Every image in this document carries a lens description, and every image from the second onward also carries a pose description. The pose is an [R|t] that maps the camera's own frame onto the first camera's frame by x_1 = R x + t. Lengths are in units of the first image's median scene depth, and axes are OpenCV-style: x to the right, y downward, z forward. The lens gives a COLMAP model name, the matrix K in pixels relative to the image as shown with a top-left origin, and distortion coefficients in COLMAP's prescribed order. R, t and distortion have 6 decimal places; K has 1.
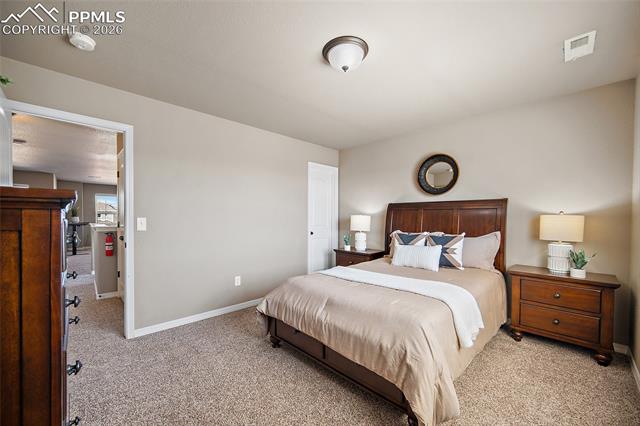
lens RADIAL K [[252.2, 0, 317.3], [0, 252.2, 217.3], [0, 0, 1]] dist [-0.000024, 0.000050]
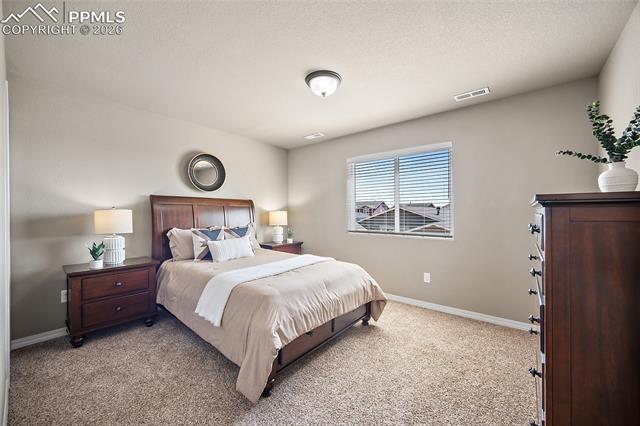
lens RADIAL K [[252.2, 0, 318.1], [0, 252.2, 212.4], [0, 0, 1]] dist [-0.000024, 0.000050]
pose [[-0.127207, 0.005894, 0.991859, -0.935627], [-0.001979, 0.999979, -0.006196, 0.008094], [-0.991874, -0.002751, -0.127193, 1.004333]]
